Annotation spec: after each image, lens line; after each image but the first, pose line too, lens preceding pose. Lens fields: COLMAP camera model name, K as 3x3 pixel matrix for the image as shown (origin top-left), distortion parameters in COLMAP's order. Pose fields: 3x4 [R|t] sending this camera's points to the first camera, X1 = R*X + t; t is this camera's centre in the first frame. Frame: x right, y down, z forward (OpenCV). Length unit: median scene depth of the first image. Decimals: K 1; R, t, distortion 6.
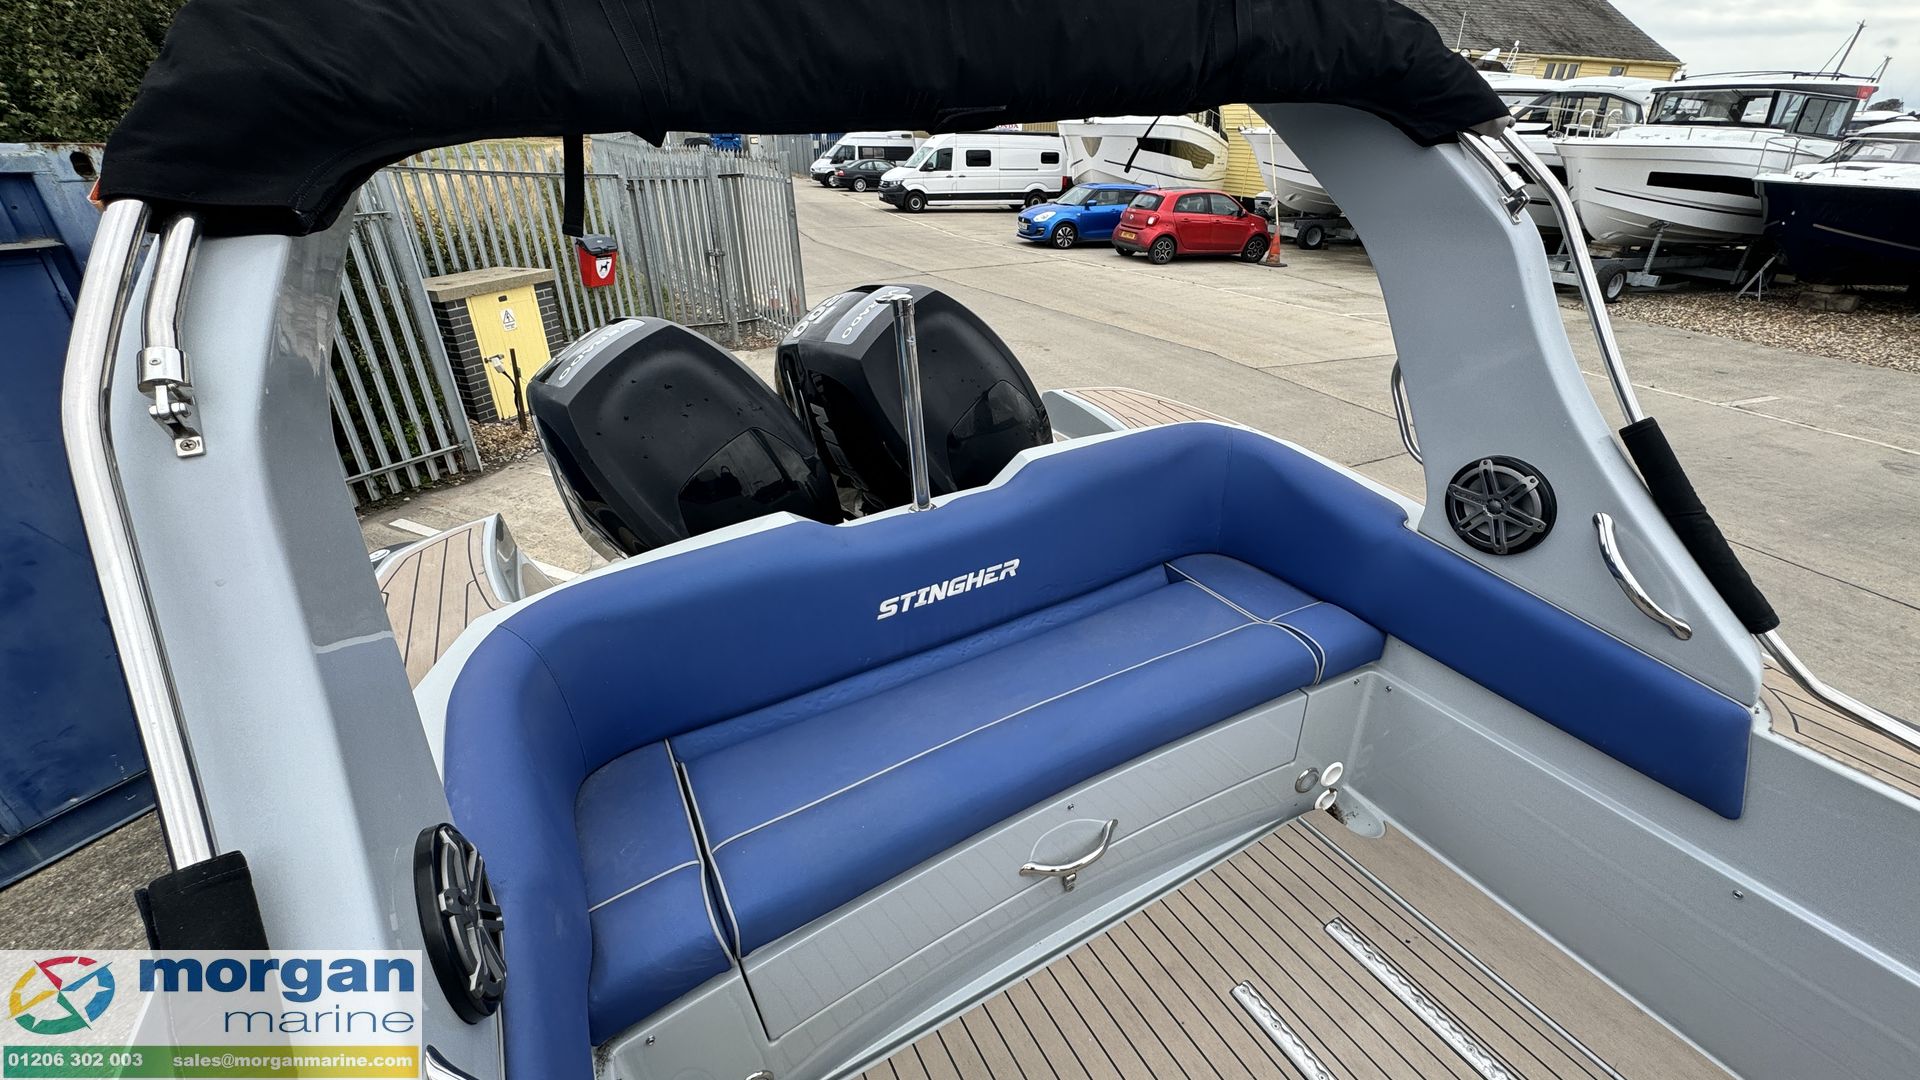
lens RADIAL K [[770.2, 0, 947.9], [0, 770.2, 540.7], [0, 0, 1]] dist [-0.005569, 0.000942]
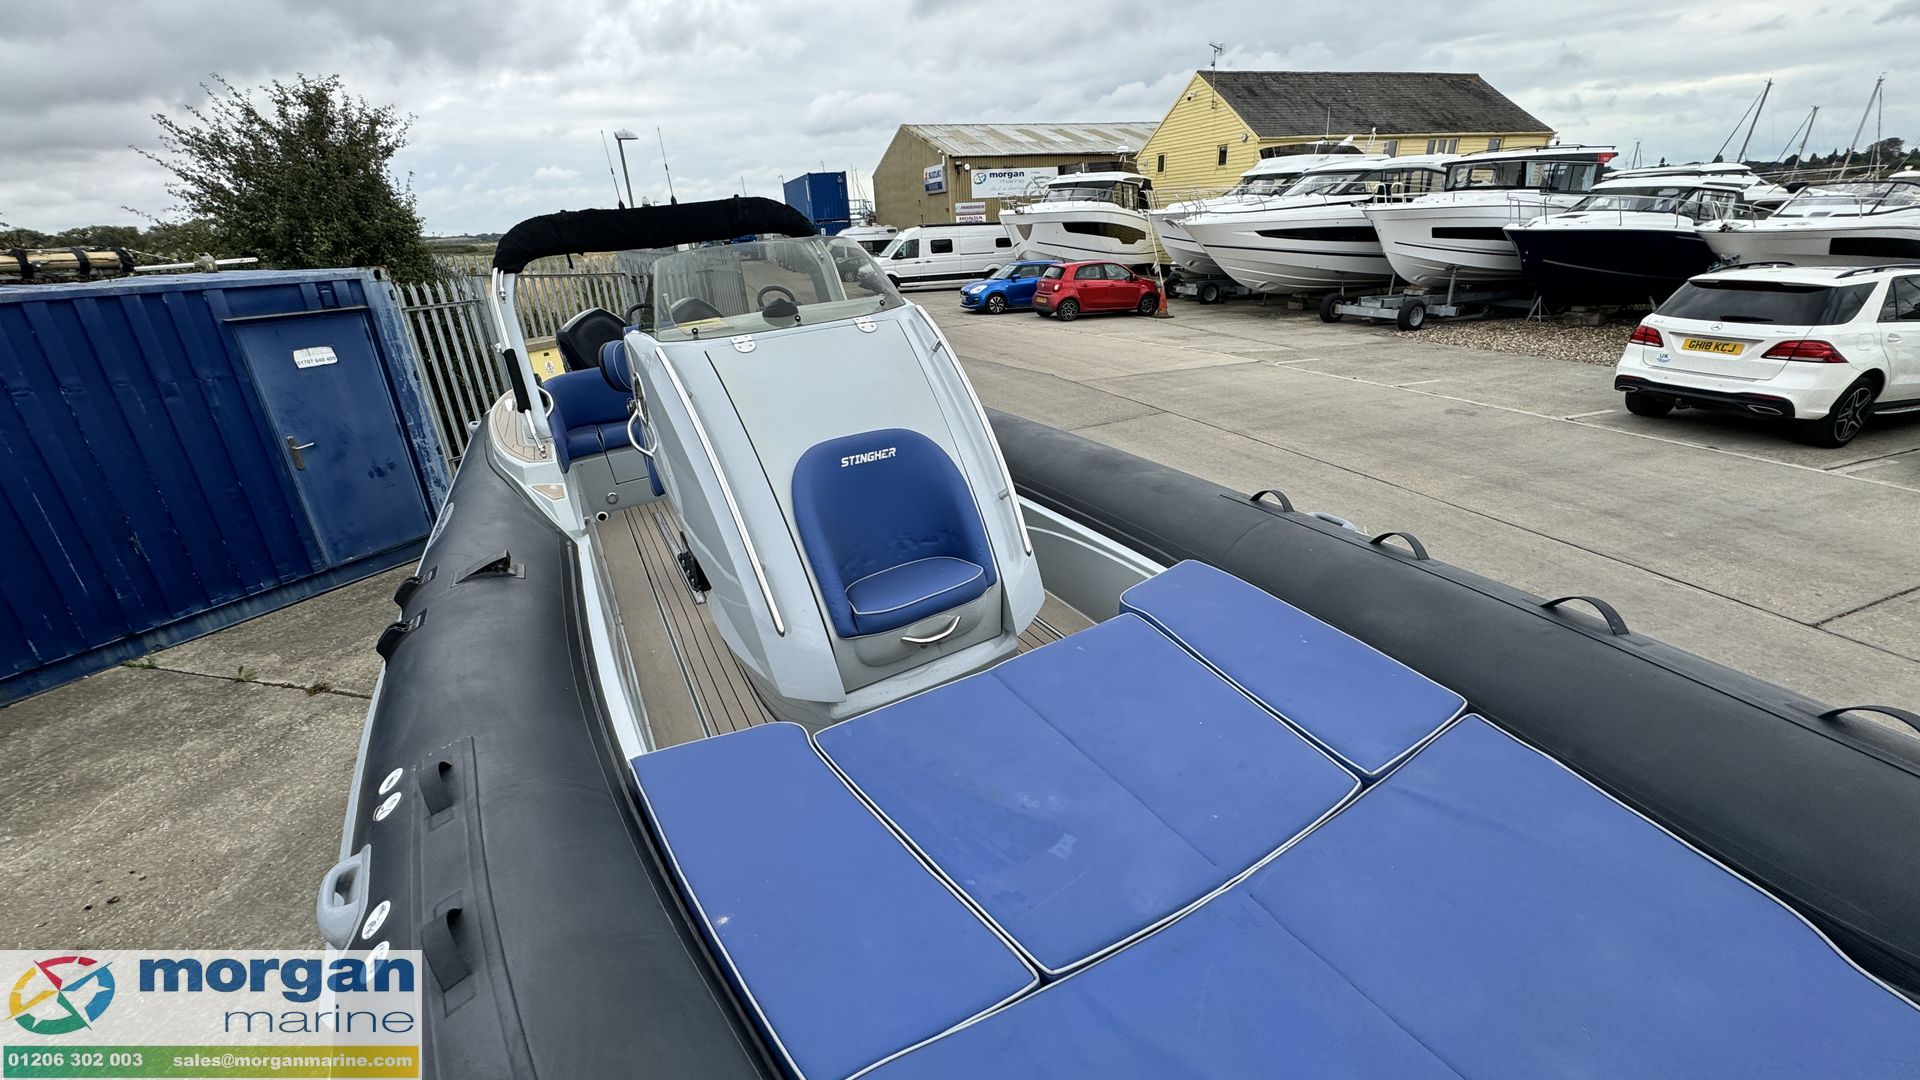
lens RADIAL K [[770.2, 0, 945.6], [0, 770.2, 541.9], [0, 0, 1]] dist [-0.005569, 0.000942]
pose [[0.998357, -0.040433, -0.040595, 0.113966], [0.036374, 0.994700, -0.096173, 0.101804], [0.044268, 0.094539, 0.994536, -0.197319]]
